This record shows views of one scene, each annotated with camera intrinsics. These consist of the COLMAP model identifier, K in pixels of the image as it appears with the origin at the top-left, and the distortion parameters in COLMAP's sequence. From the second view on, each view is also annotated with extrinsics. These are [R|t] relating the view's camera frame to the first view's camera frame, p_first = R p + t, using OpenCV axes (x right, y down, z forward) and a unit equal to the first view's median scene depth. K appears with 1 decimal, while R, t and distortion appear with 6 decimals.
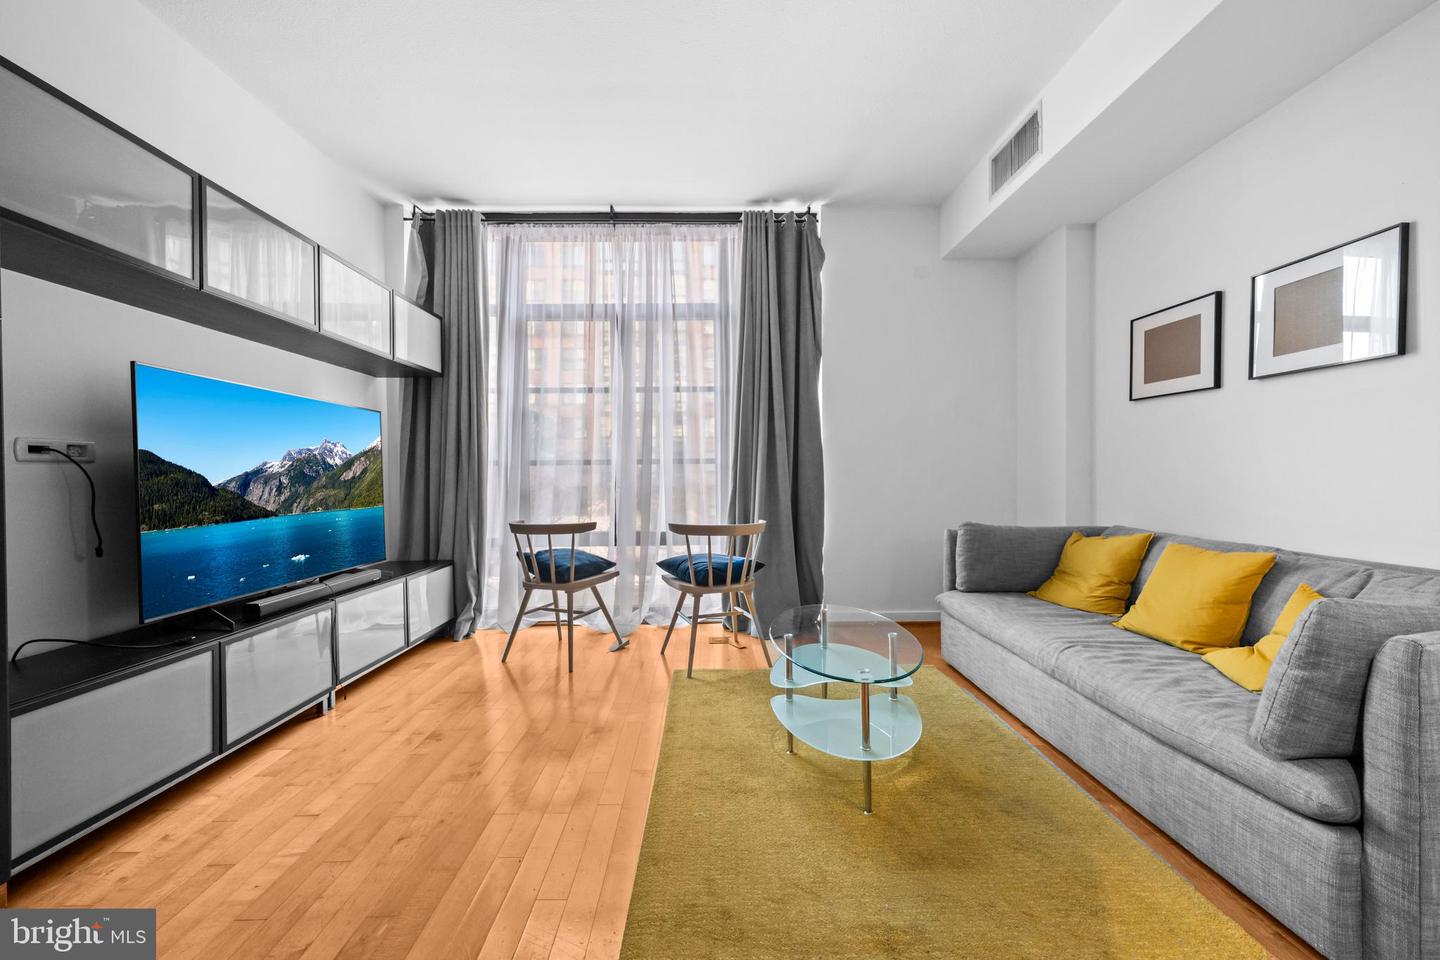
lens RADIAL K [[603.2, 0, 719.7], [0, 603.2, 479.0], [0, 0, 1]] dist [0.004429, 0.000281]
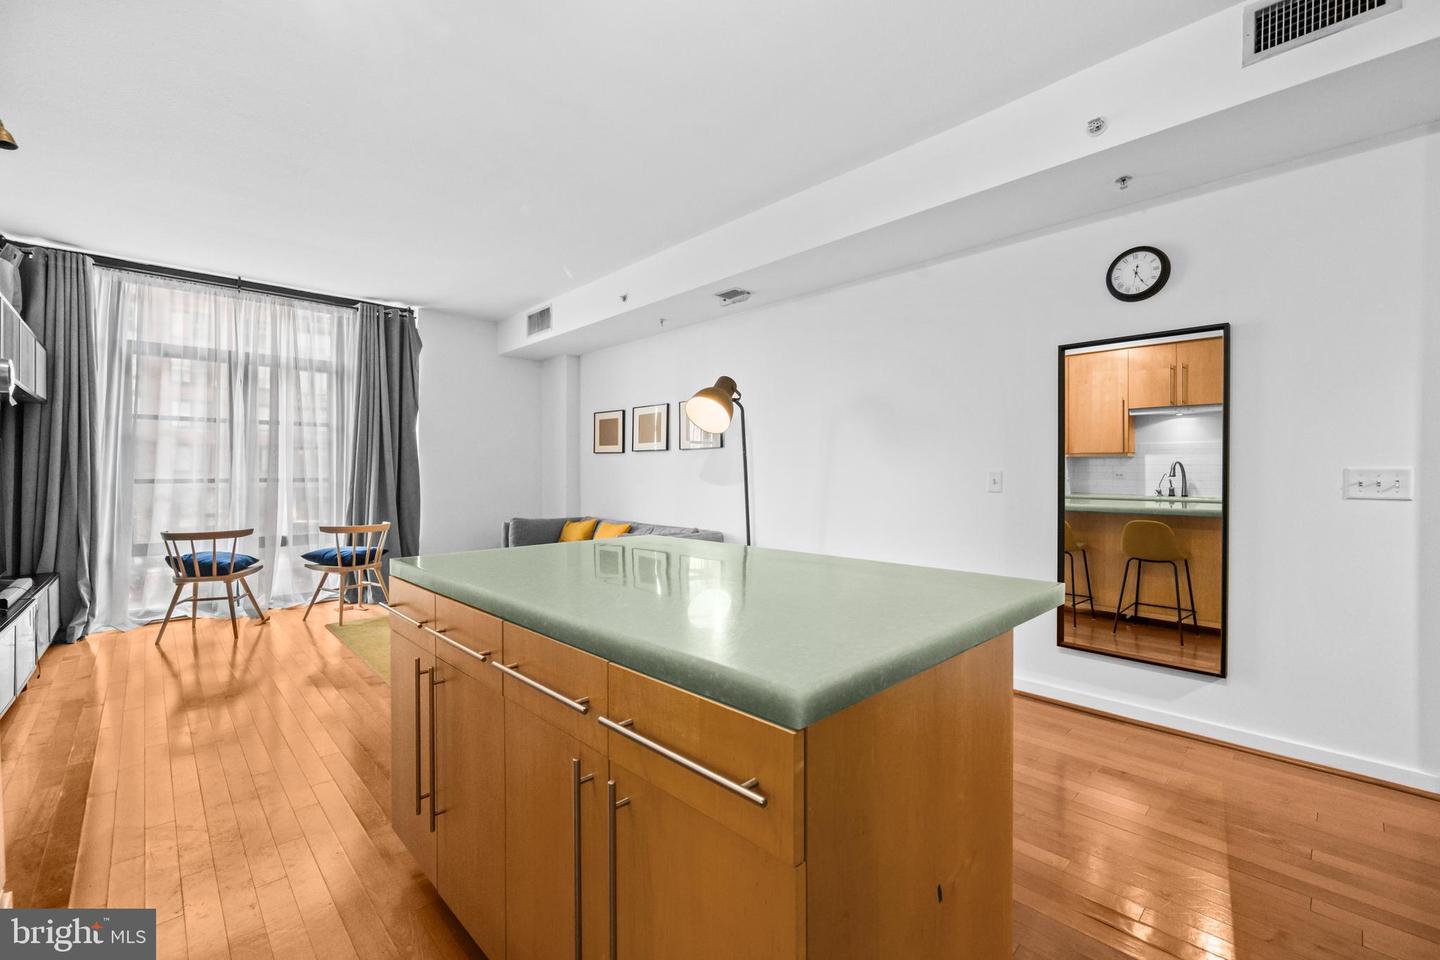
lens RADIAL K [[603.2, 0, 696.4], [0, 603.2, 483.3], [0, 0, 1]] dist [0.004429, 0.000281]
pose [[0.766066, -0.002305, 0.642758, -0.287130], [-0.001530, 0.999984, 0.005410, -0.035562], [-0.642760, -0.005127, 0.766050, -0.626445]]
